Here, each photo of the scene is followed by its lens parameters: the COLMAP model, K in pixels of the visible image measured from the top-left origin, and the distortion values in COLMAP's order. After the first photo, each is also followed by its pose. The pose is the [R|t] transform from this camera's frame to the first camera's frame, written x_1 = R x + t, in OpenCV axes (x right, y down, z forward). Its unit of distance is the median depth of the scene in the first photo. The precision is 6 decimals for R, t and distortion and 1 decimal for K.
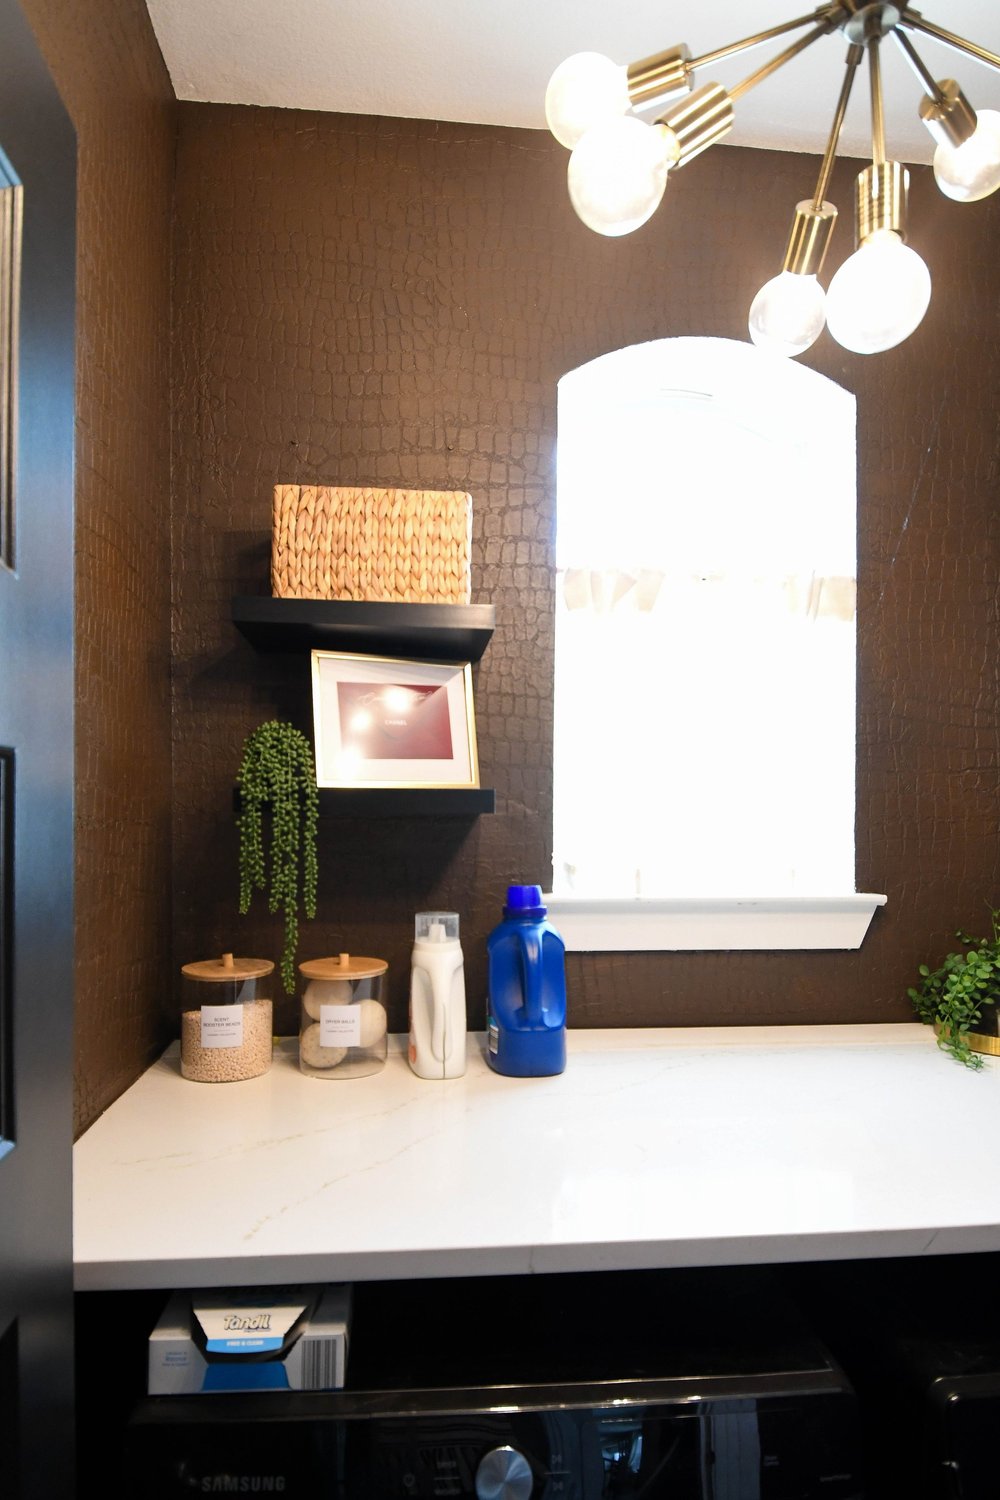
lens RADIAL K [[861.1, 0, 491.7], [0, 861.1, 818.3], [0, 0, 1]] dist [0.026678, -0.037820]
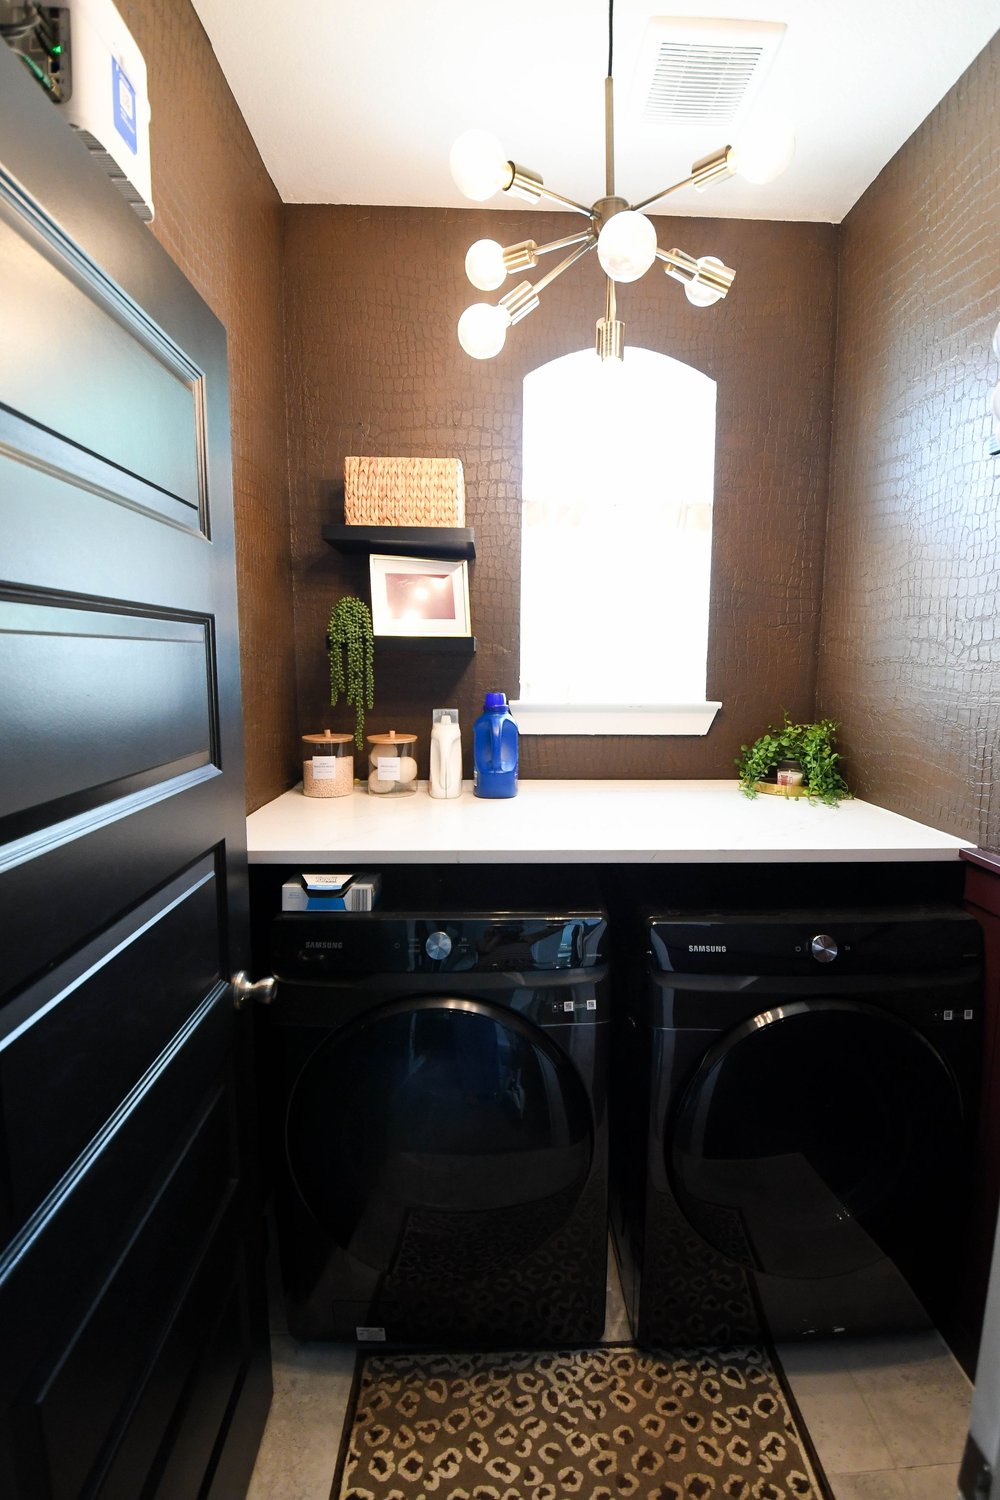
lens RADIAL K [[660.5, 0, 518.2], [0, 660.5, 738.4], [0, 0, 1]] dist [0.025107, -0.042524]
pose [[0.998382, 0.008932, -0.056164, 0.163774], [-0.002724, 0.993967, 0.109649, 0.023717], [0.056804, -0.109319, 0.992382, -0.332672]]
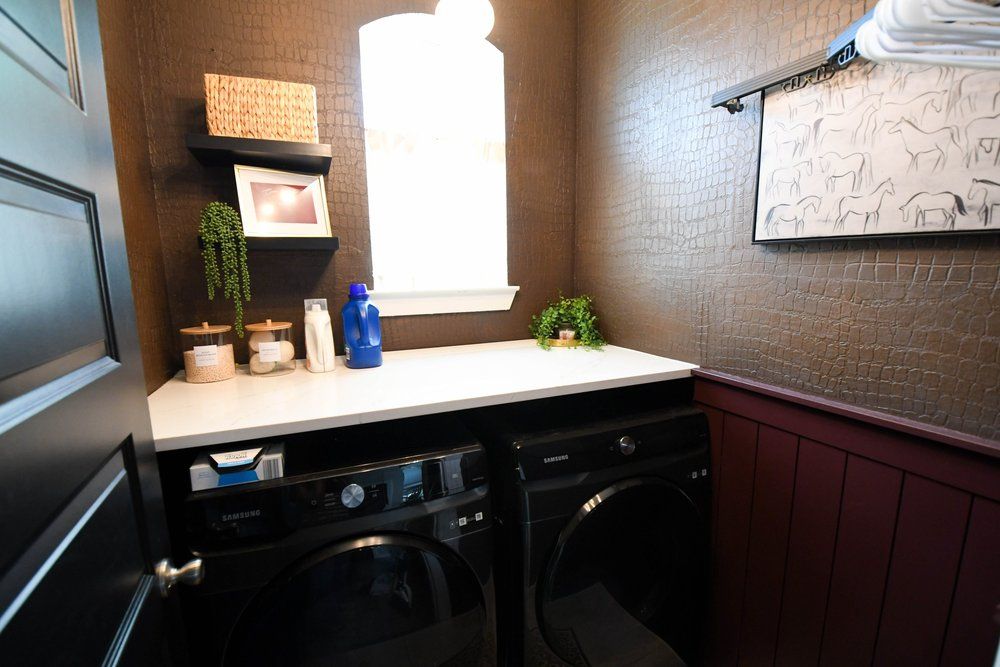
lens RADIAL K [[440.4, 0, 492.4], [0, 440.4, 343.3], [0, 0, 1]] dist [0.025107, -0.042524]
pose [[0.956031, -0.069867, 0.284823, 0.036626], [0.024311, 0.986745, 0.160449, 0.056879], [-0.292258, -0.146470, 0.945057, -0.168223]]
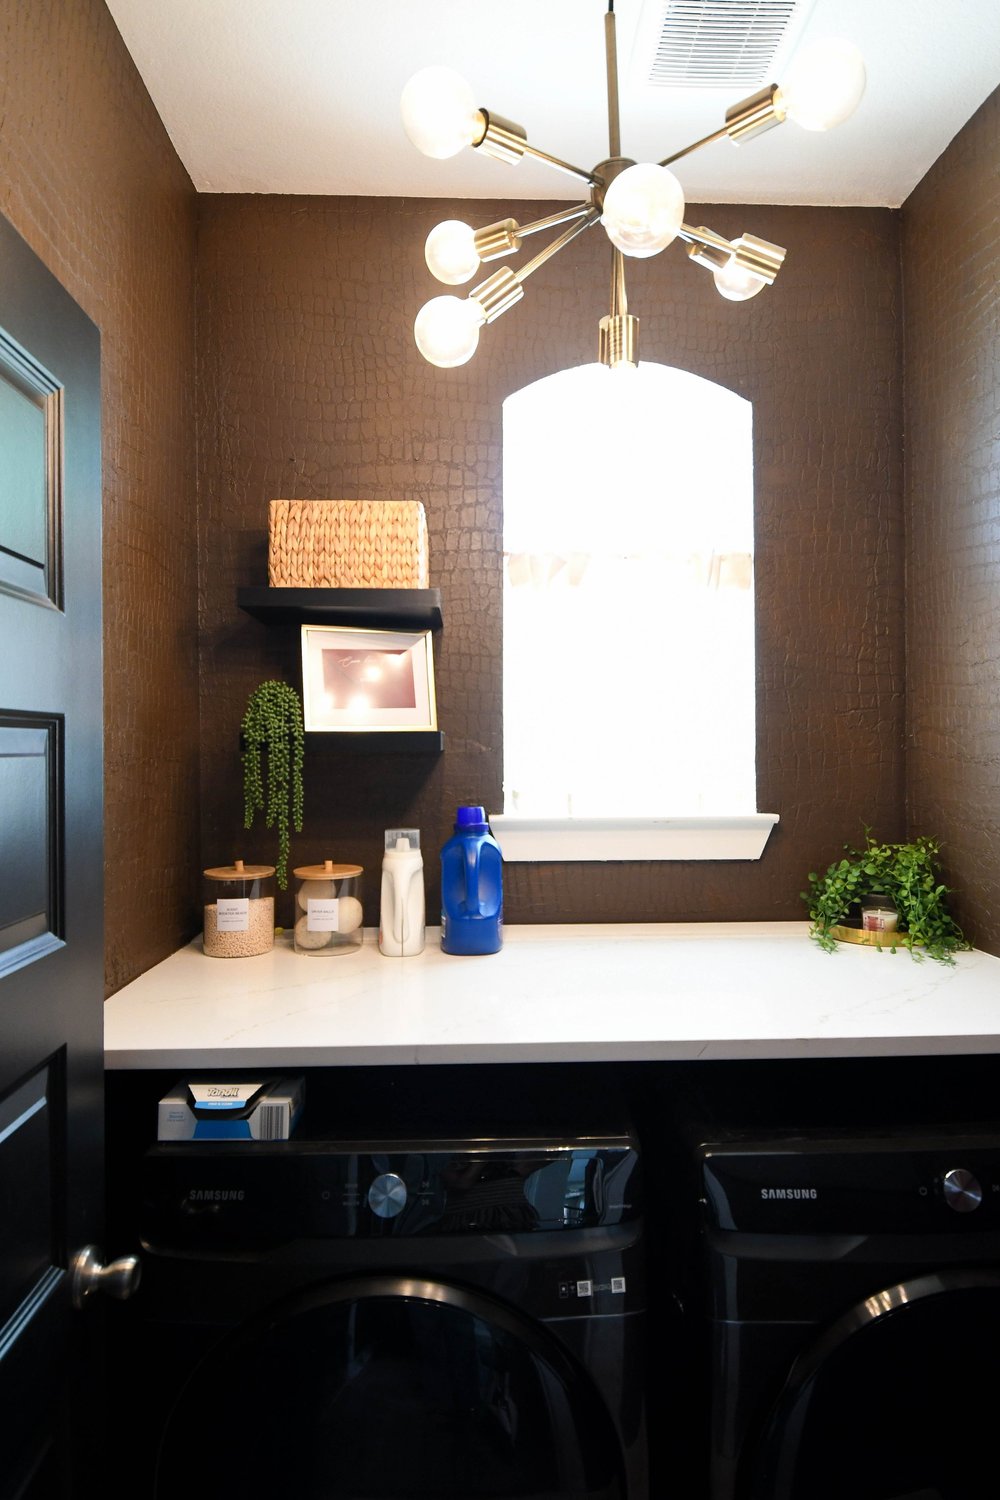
lens RADIAL K [[843.1, 0, 500.3], [0, 843.1, 749.7], [0, 0, 1]] dist [0.037433, -0.056435]
pose [[0.998323, -0.010261, -0.056979, 0.158284], [0.009759, 0.999911, -0.009087, 0.005875], [0.057068, 0.008516, 0.998334, -0.243533]]
